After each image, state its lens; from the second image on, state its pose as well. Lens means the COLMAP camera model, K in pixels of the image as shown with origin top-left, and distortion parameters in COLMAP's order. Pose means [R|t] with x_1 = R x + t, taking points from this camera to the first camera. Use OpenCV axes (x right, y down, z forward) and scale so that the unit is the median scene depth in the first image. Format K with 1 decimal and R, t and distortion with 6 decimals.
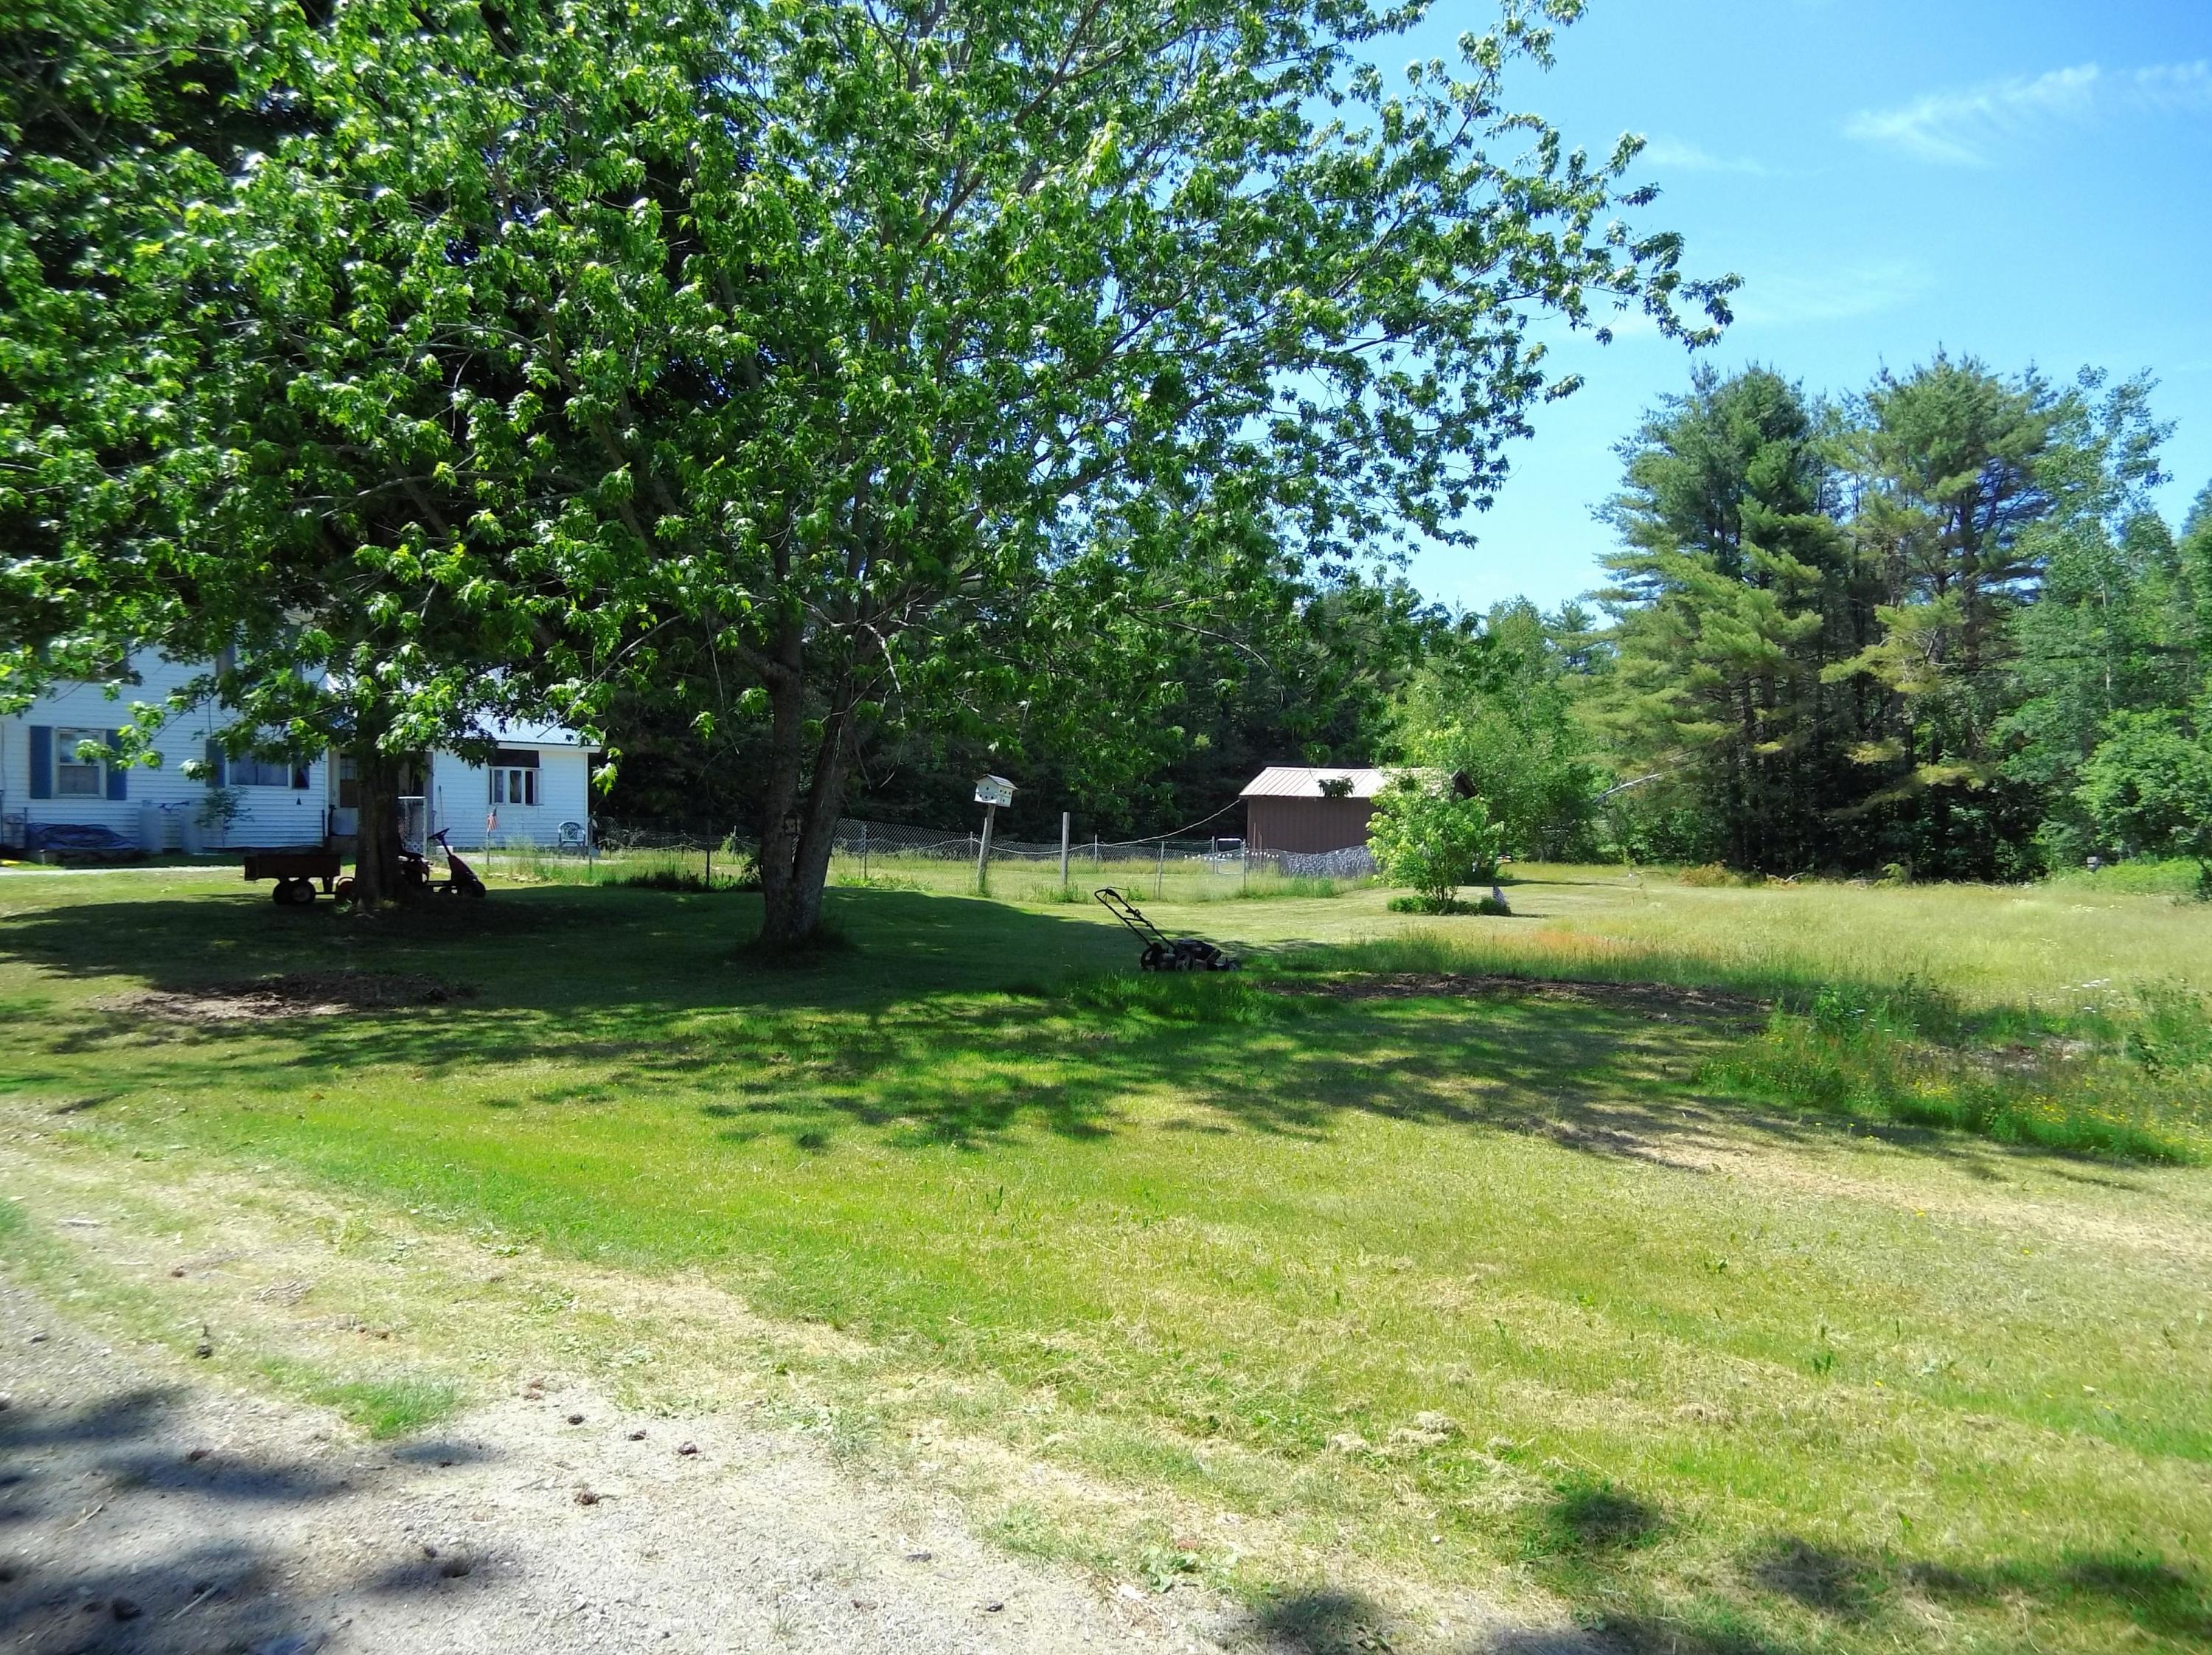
lens RADIAL K [[1636.0, 0, 1082.9], [0, 1636.0, 808.2], [0, 0, 1]] dist [-0.007915, -0.008317]
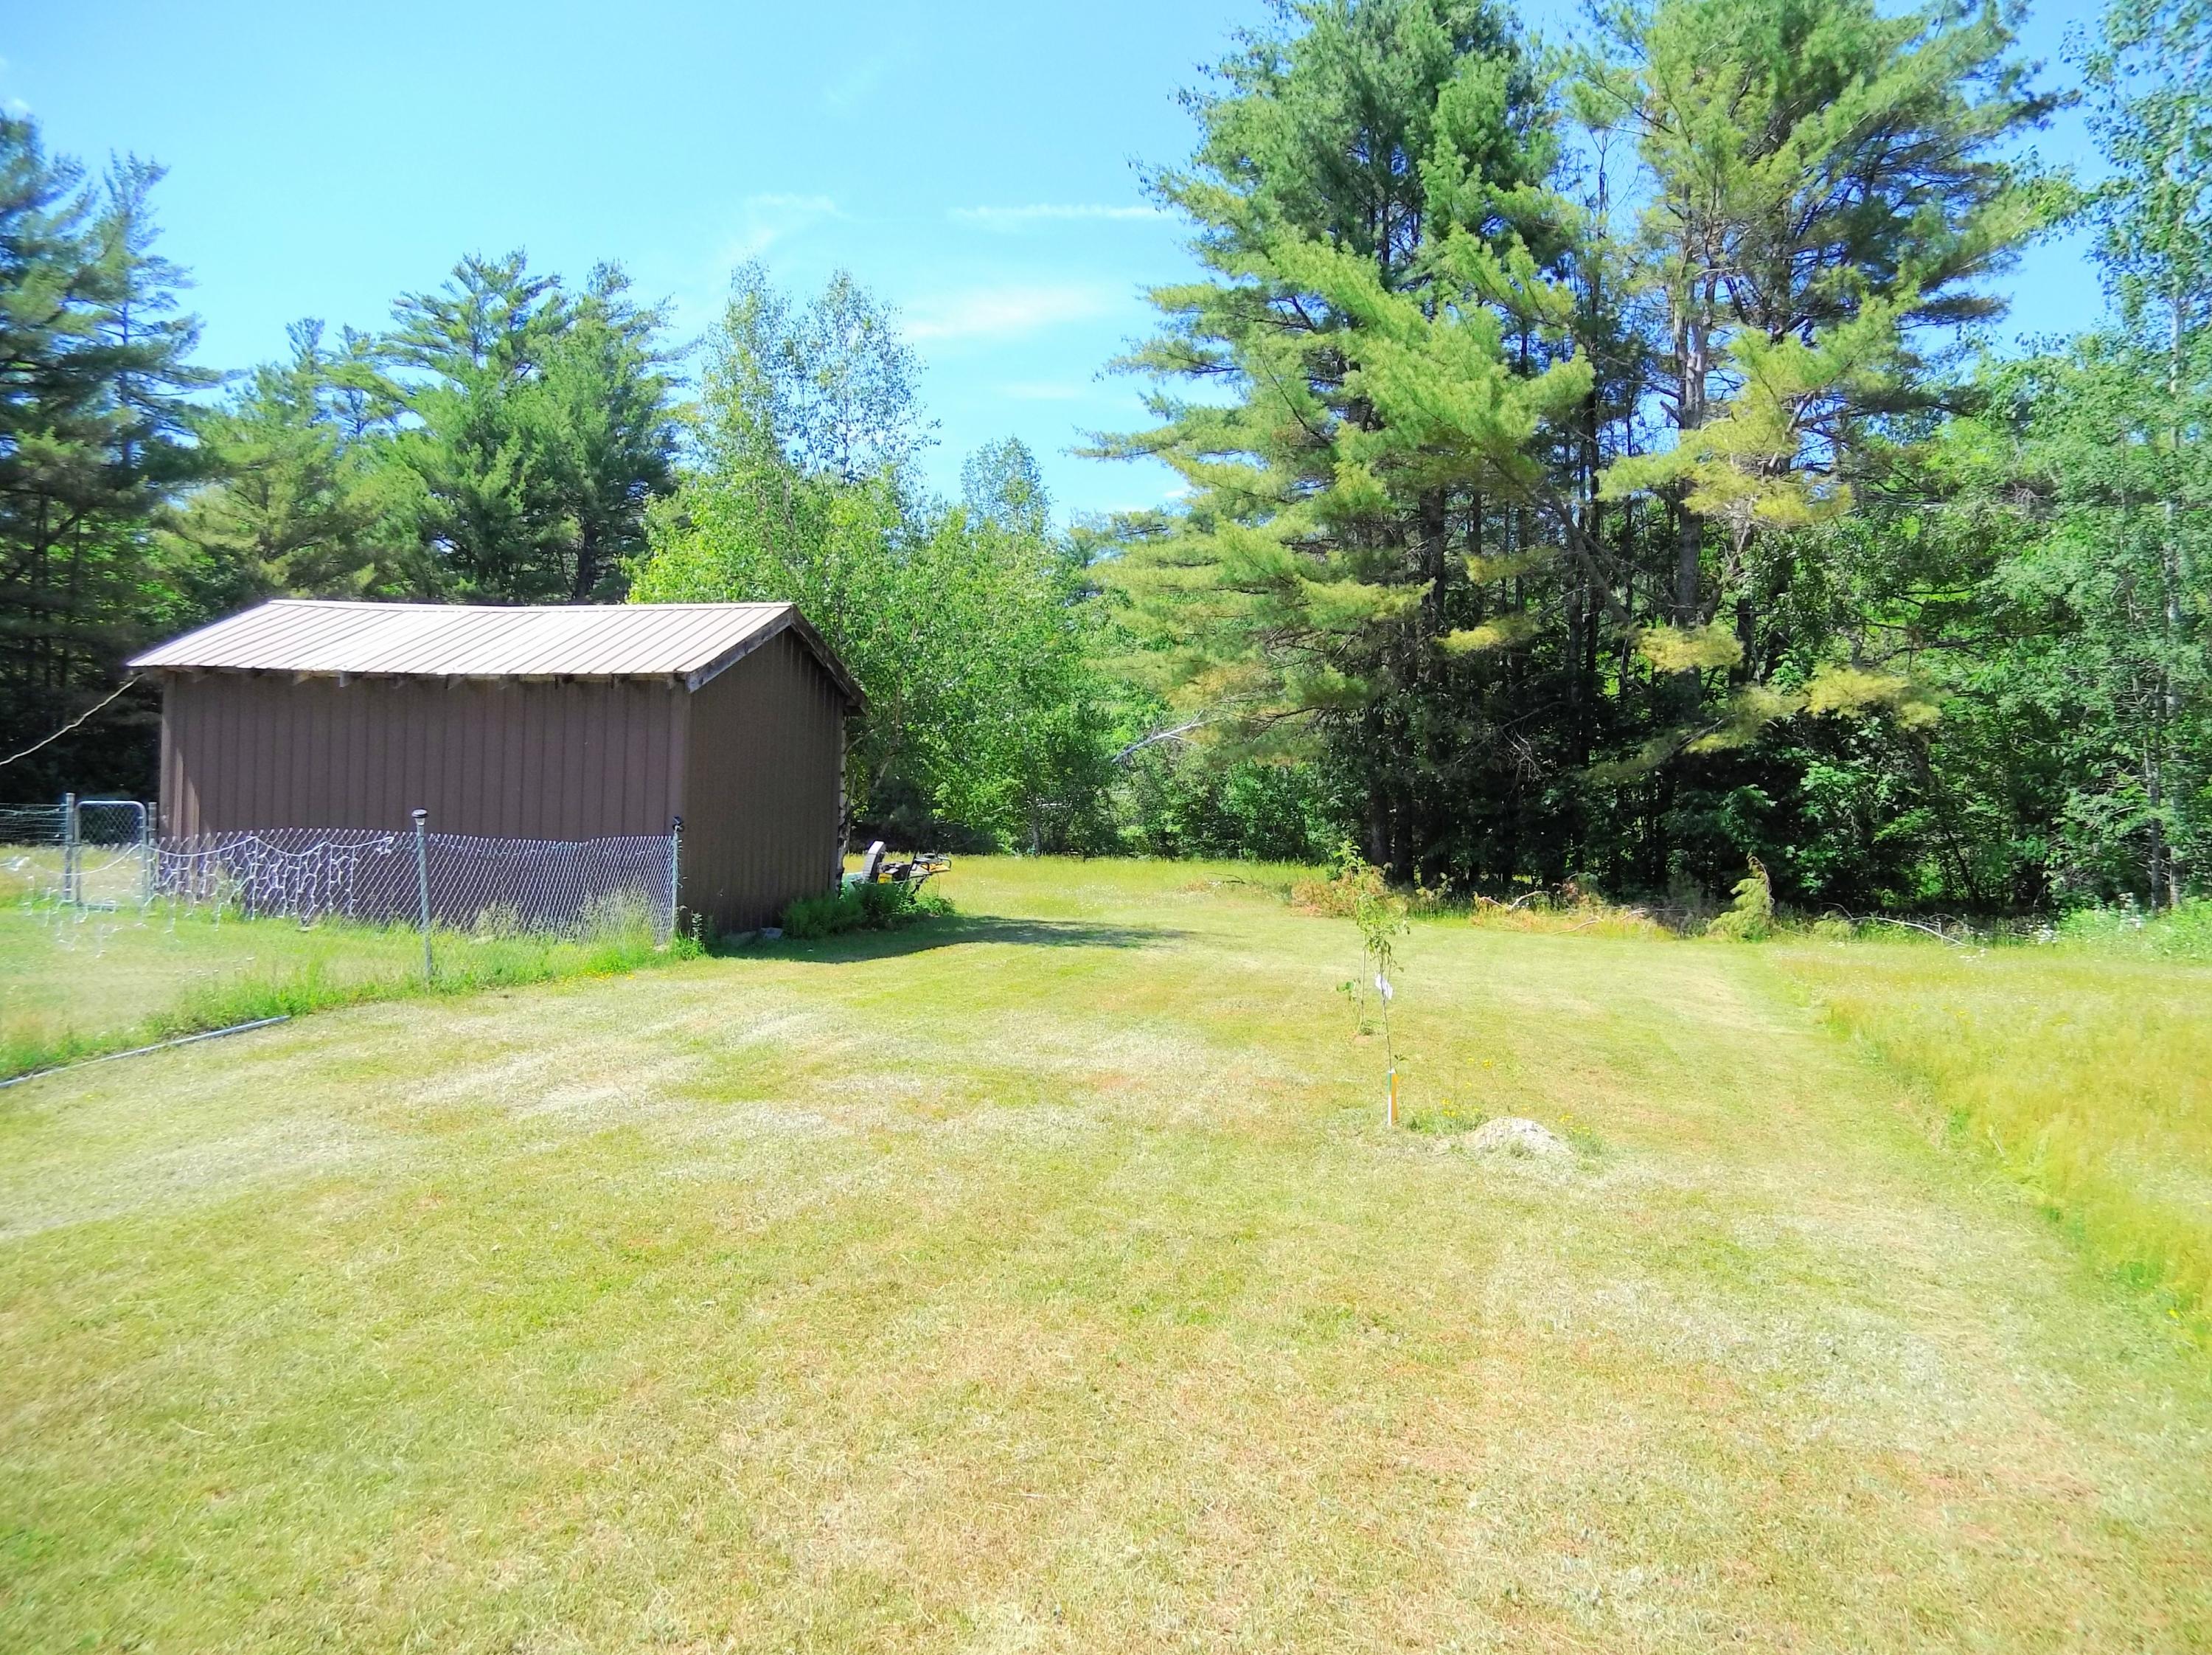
lens RADIAL K [[1636.0, 0, 1108.6], [0, 1636.0, 825.5], [0, 0, 1]] dist [-0.007915, -0.008317]
pose [[0.950734, 0.012586, 0.309754, 0.152767], [-0.020523, 0.999539, 0.022379, 0.010833], [-0.309329, -0.027633, 0.950553, 0.536047]]
